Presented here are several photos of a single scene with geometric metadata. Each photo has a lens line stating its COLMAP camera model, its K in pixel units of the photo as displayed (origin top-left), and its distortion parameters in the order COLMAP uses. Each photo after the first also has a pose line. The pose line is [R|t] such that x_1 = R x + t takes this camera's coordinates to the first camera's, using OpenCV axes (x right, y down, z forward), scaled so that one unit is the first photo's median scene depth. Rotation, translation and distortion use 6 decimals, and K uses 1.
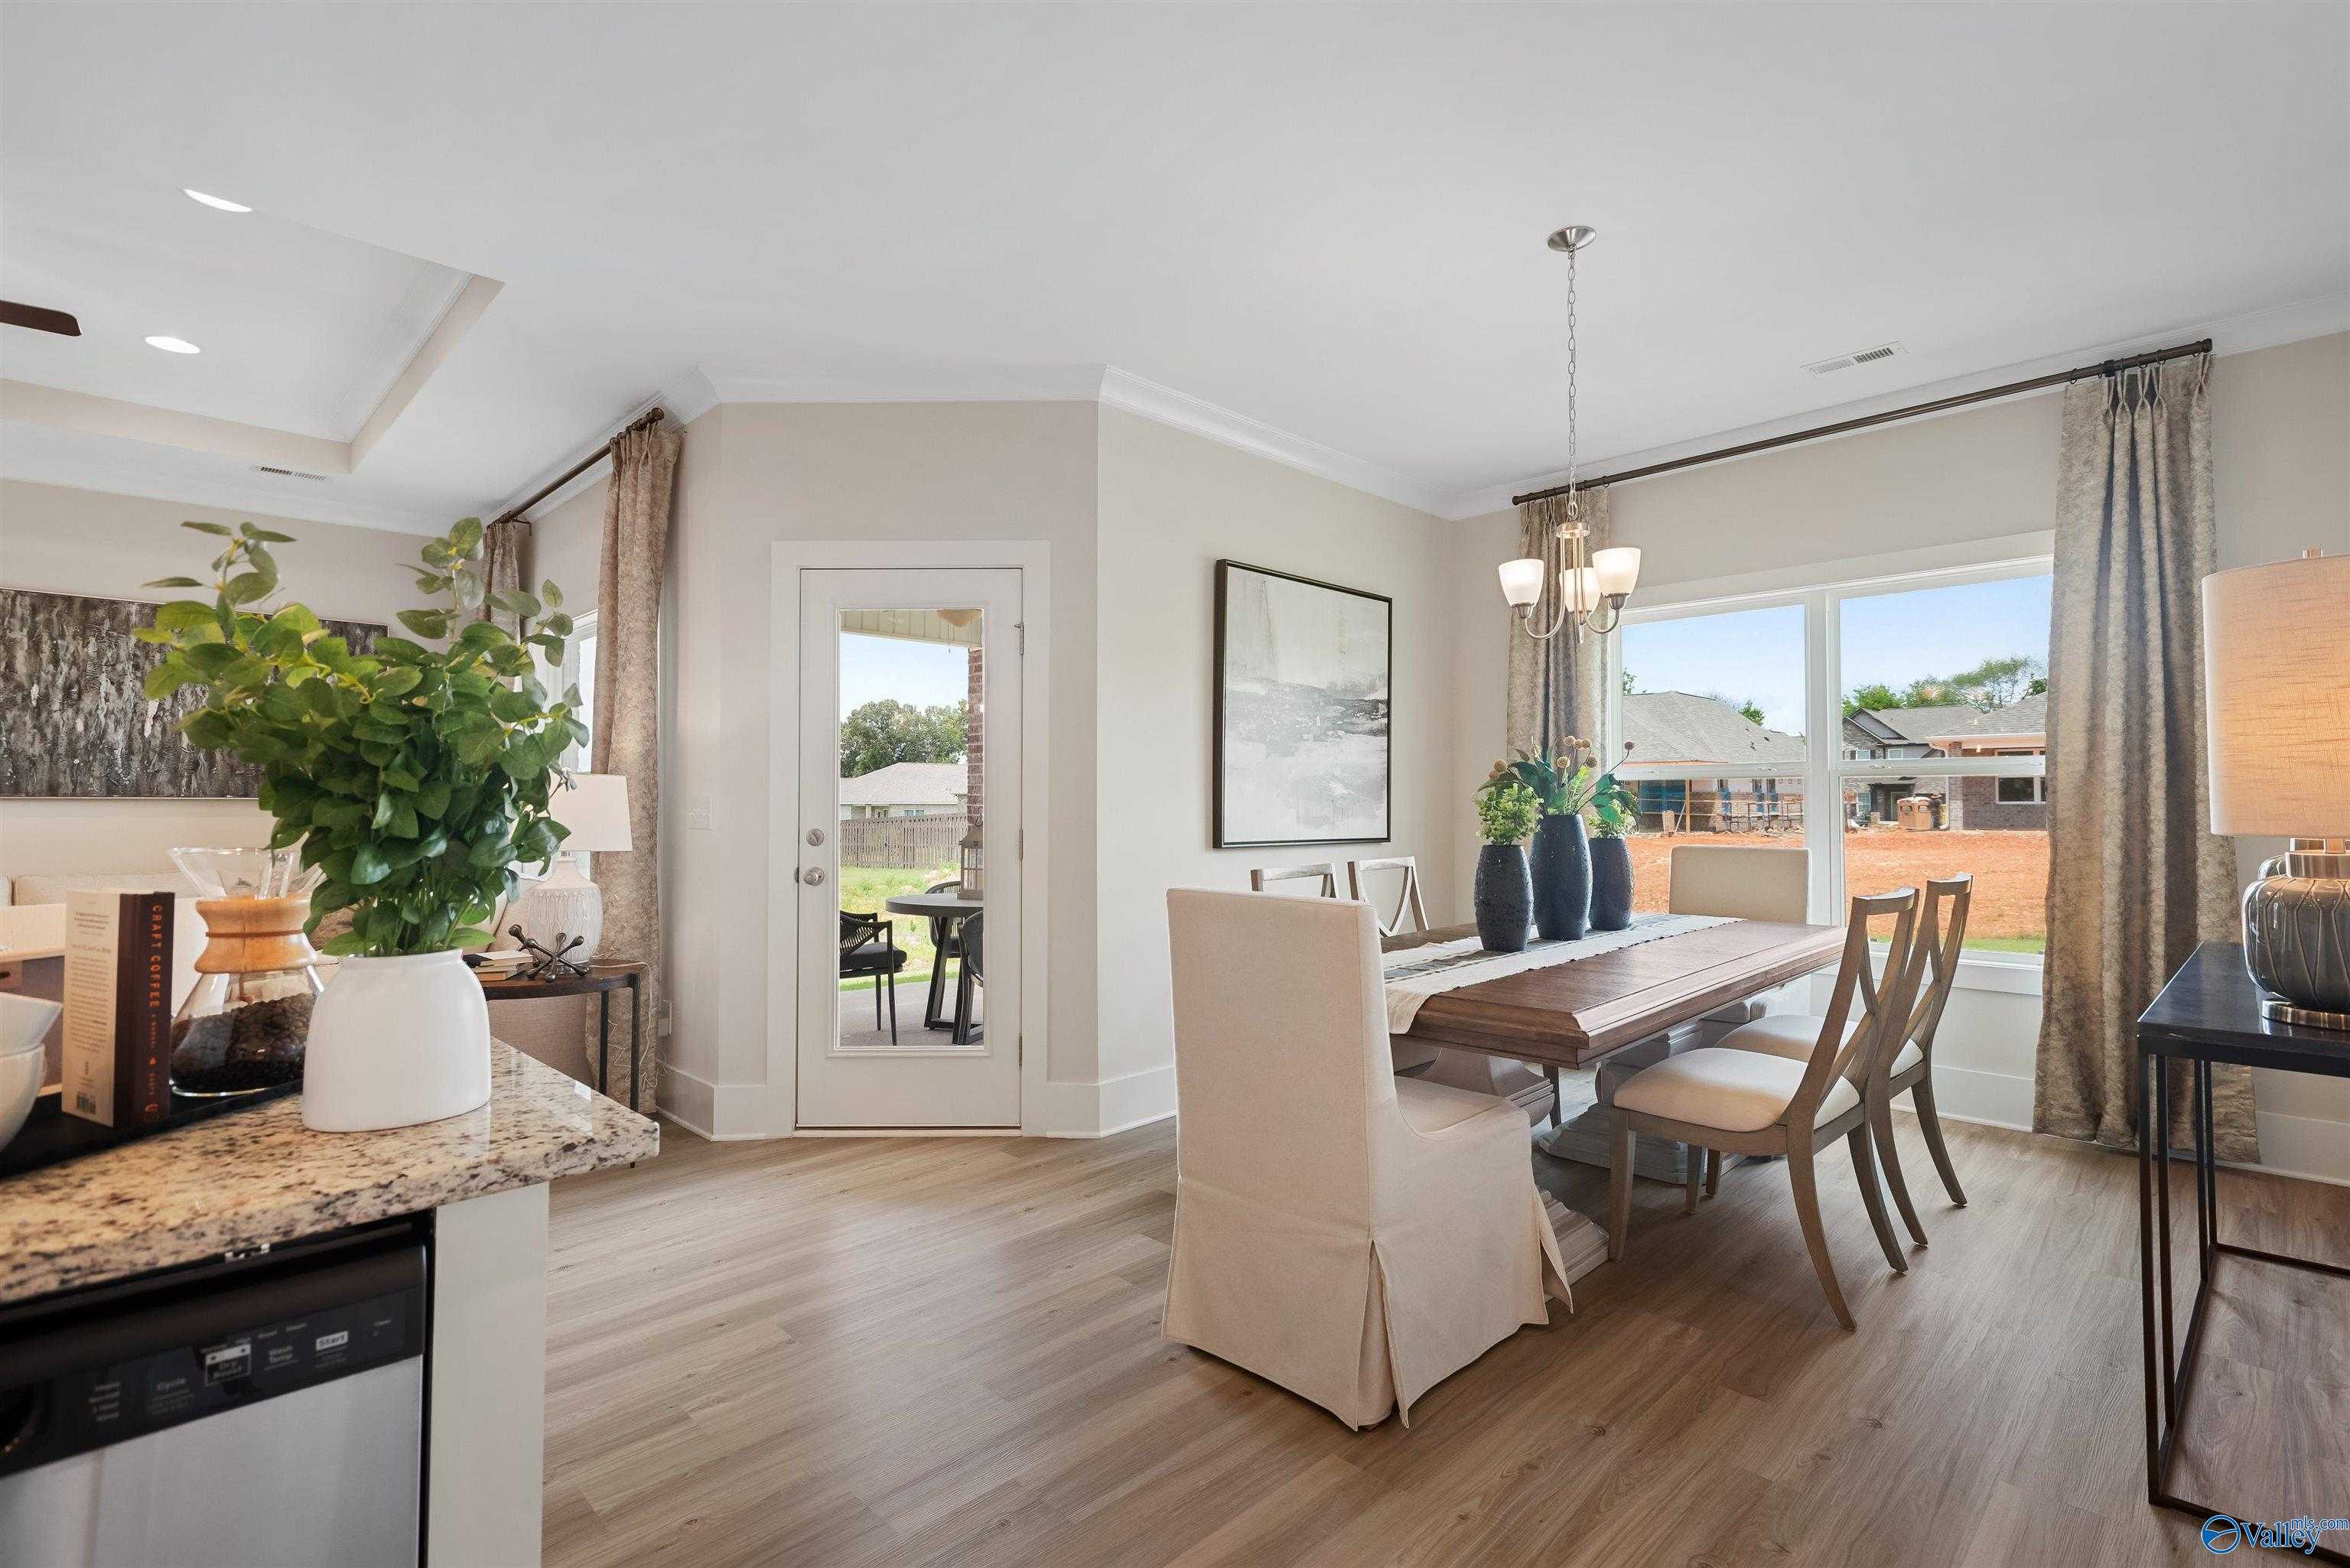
lens RADIAL K [[1095.4, 0, 1208.4], [0, 1095.4, 782.8], [0, 0, 1]] dist [0.013663, -0.005378]
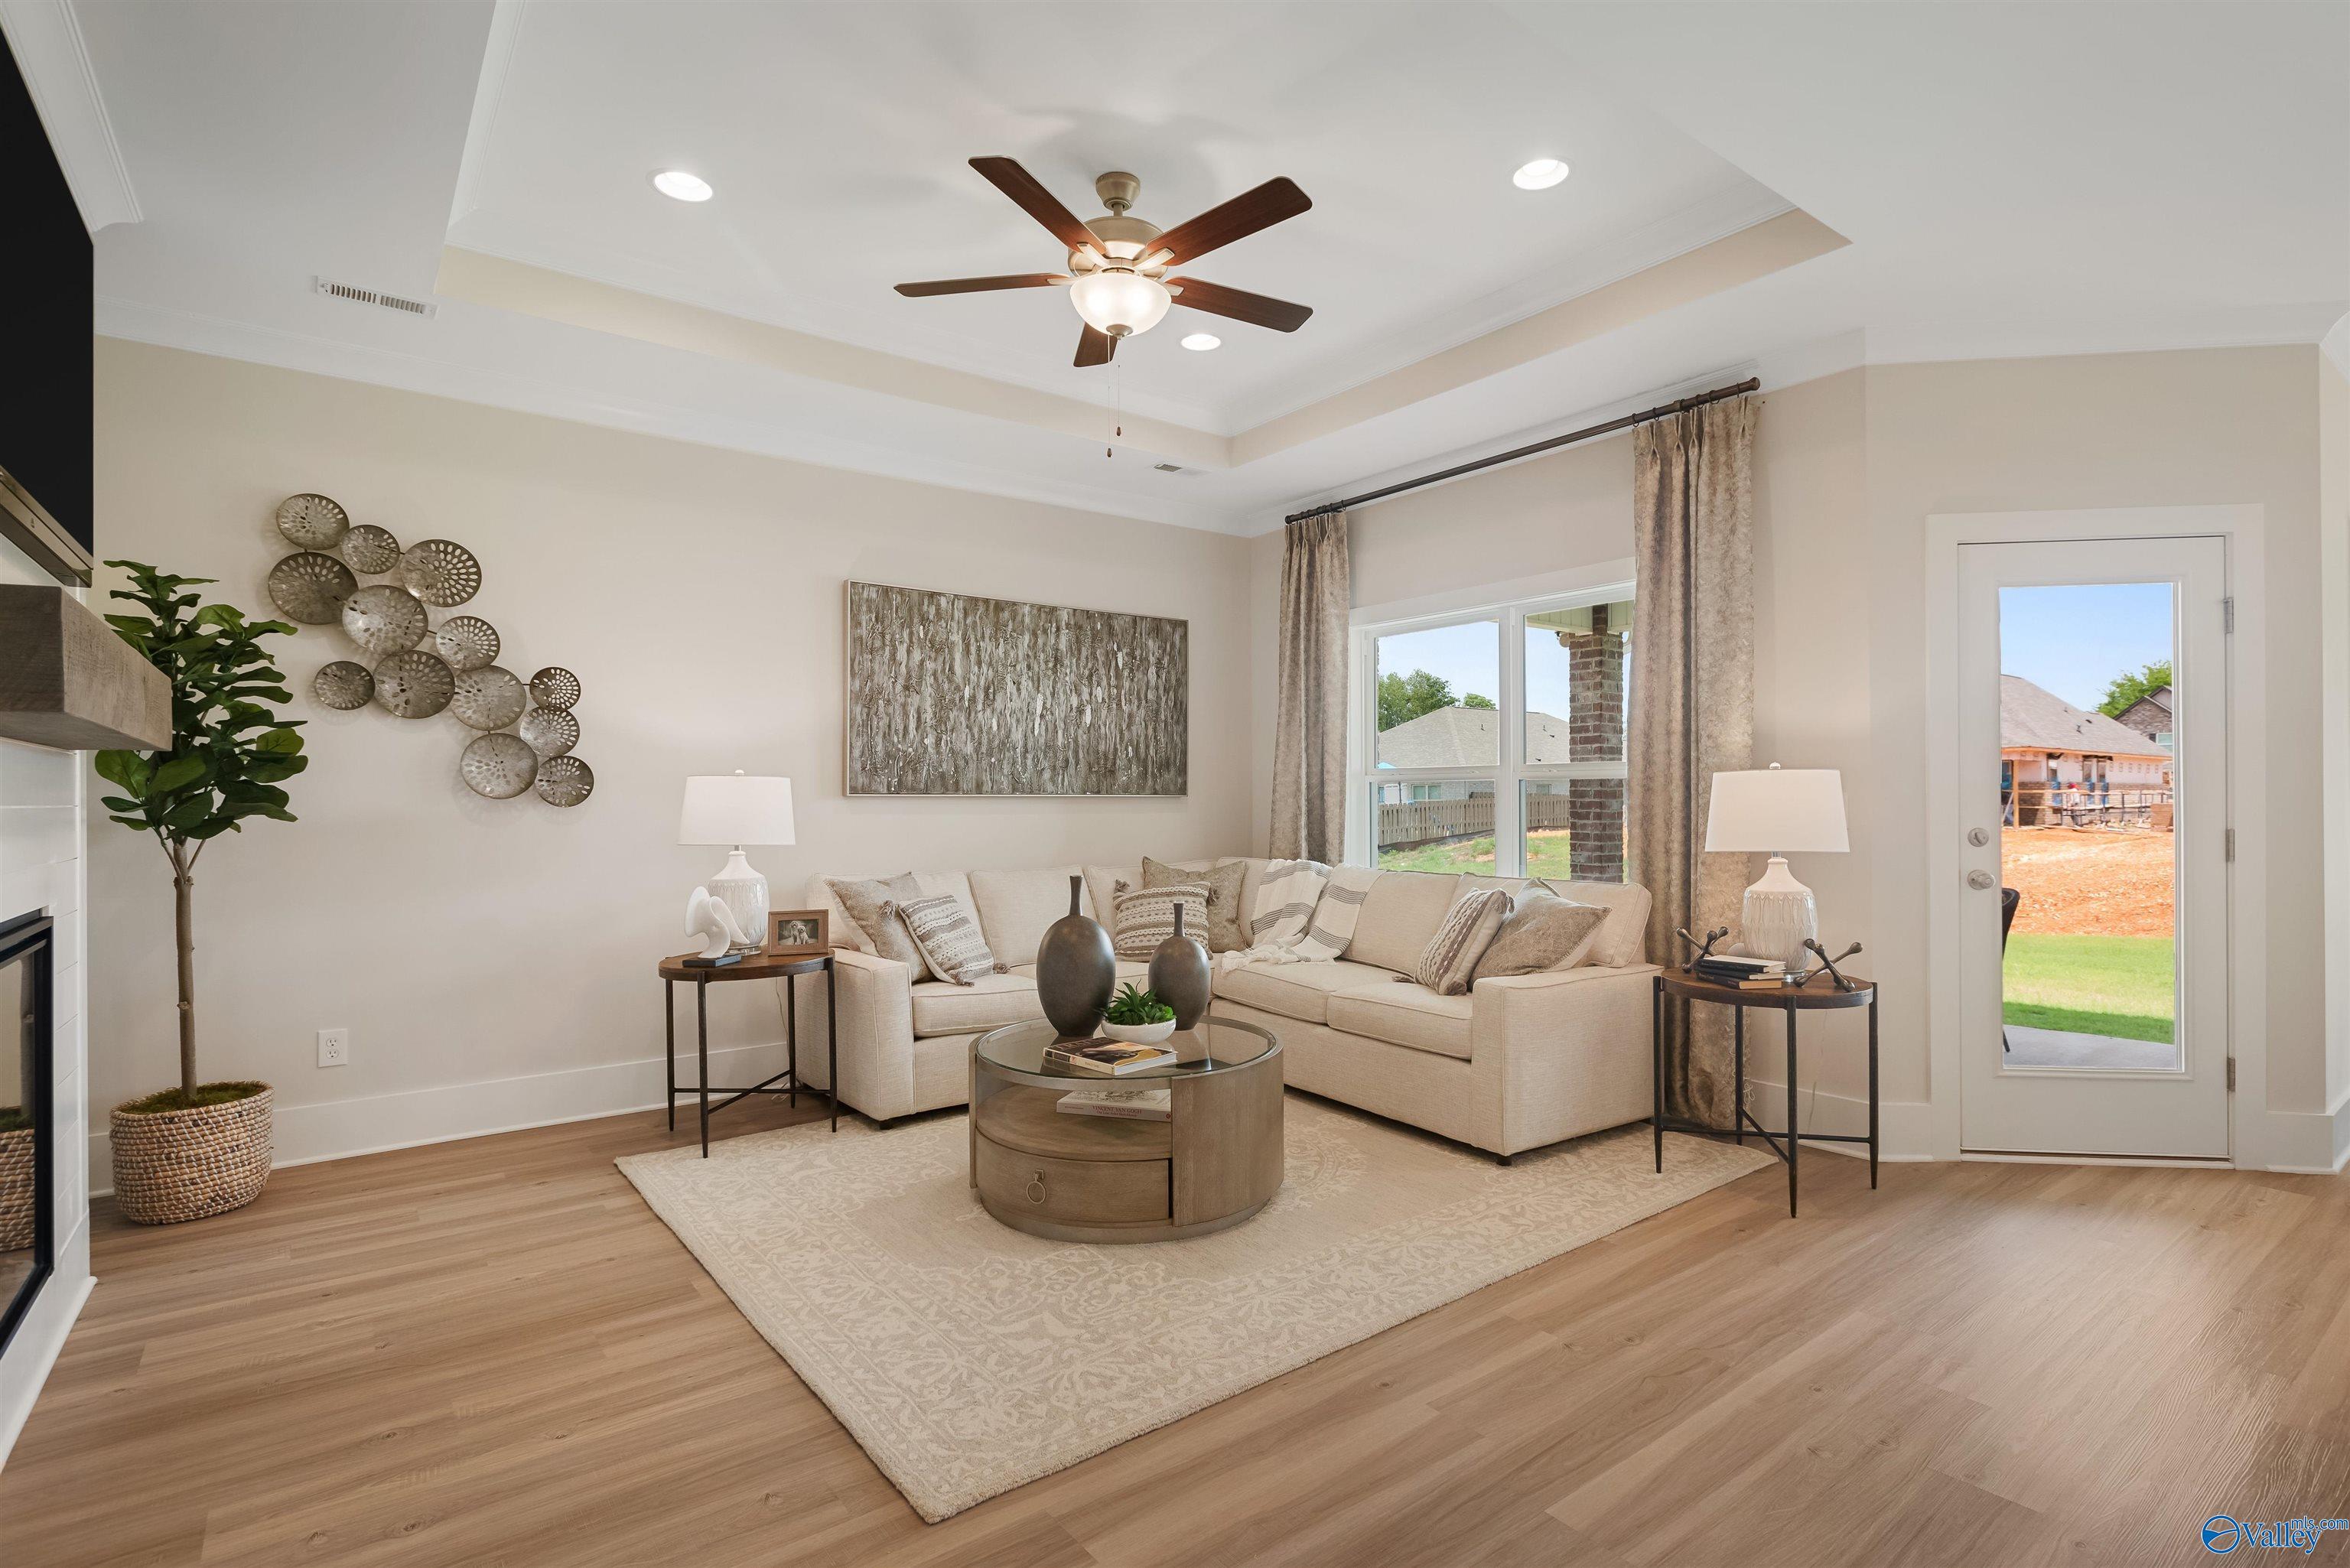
lens RADIAL K [[1137.2, 0, 1216.1], [0, 1137.2, 795.5], [0, 0, 1]] dist [0.007606, -0.001872]
pose [[0.992306, -0.003383, -0.123763, -0.678564], [0.005736, 0.999809, 0.018661, -0.005070], [0.123676, -0.019228, 0.992136, -0.019368]]
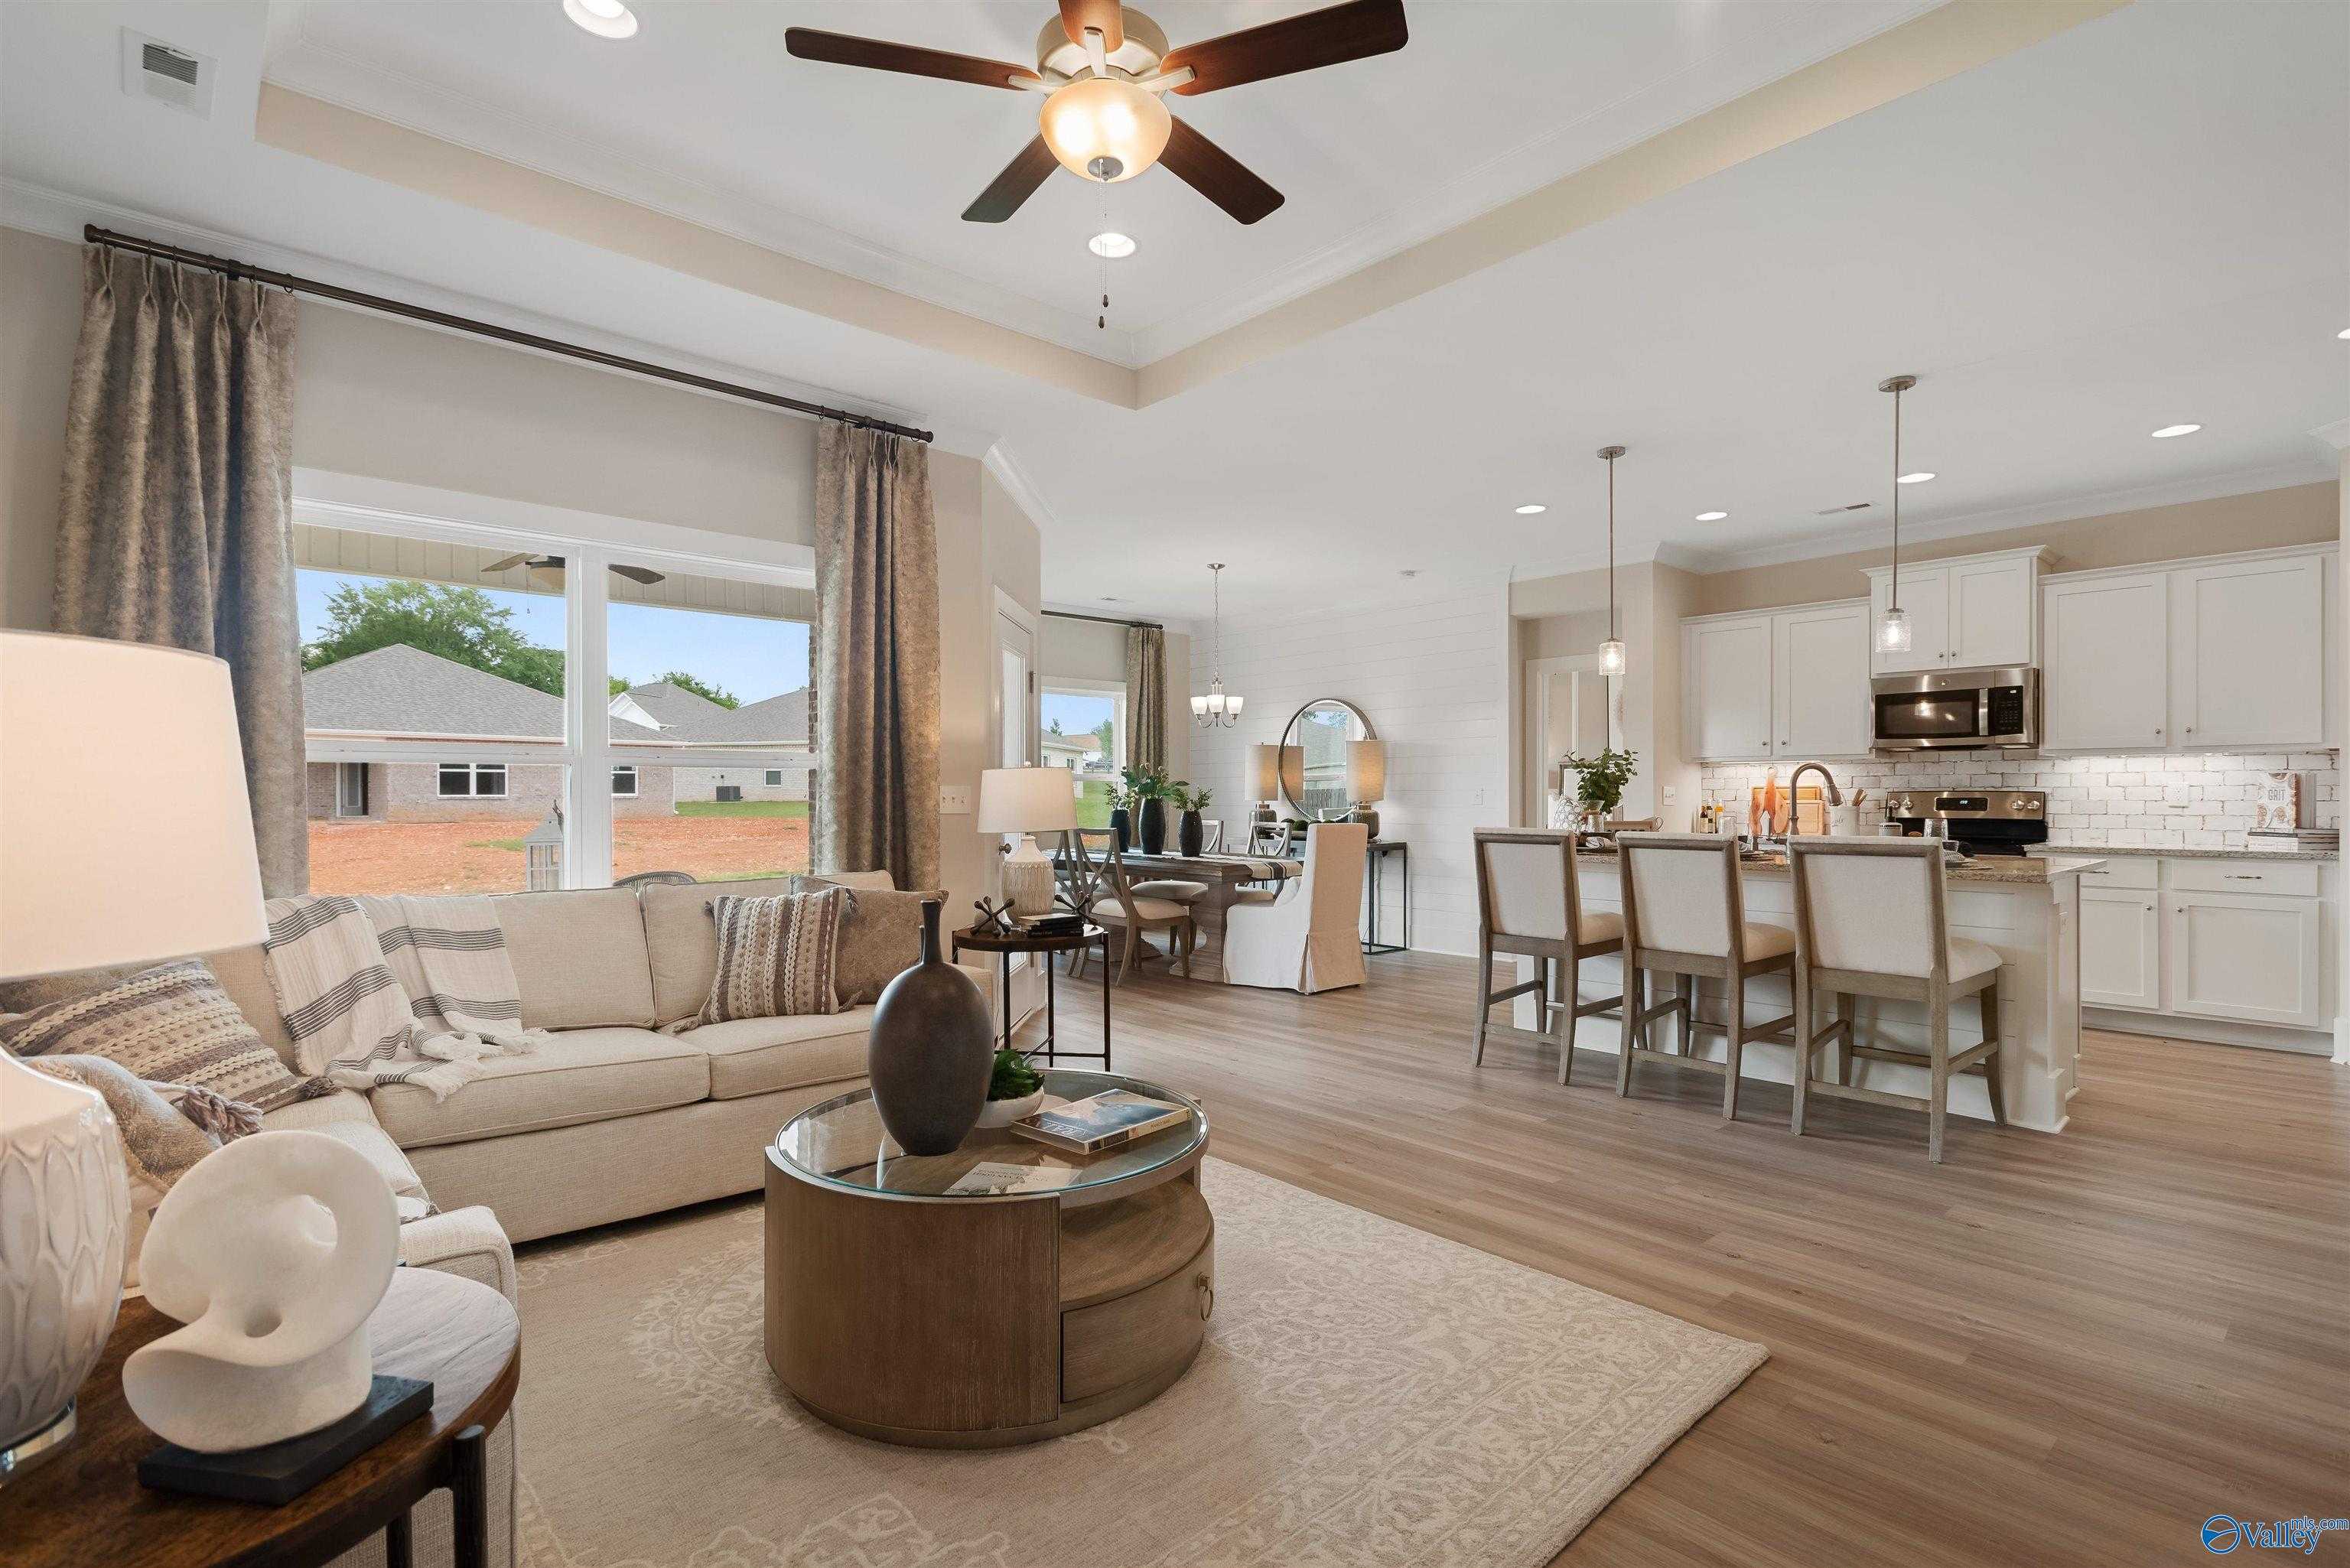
lens RADIAL K [[1095.4, 0, 1189.3], [0, 1095.4, 795.9], [0, 0, 1]] dist [0.013663, -0.005378]
pose [[0.056694, 0.000821, 0.998391, -1.281143], [-0.018496, 0.999829, 0.000229, 0.014125], [-0.998220, -0.018479, 0.056700, 0.547352]]
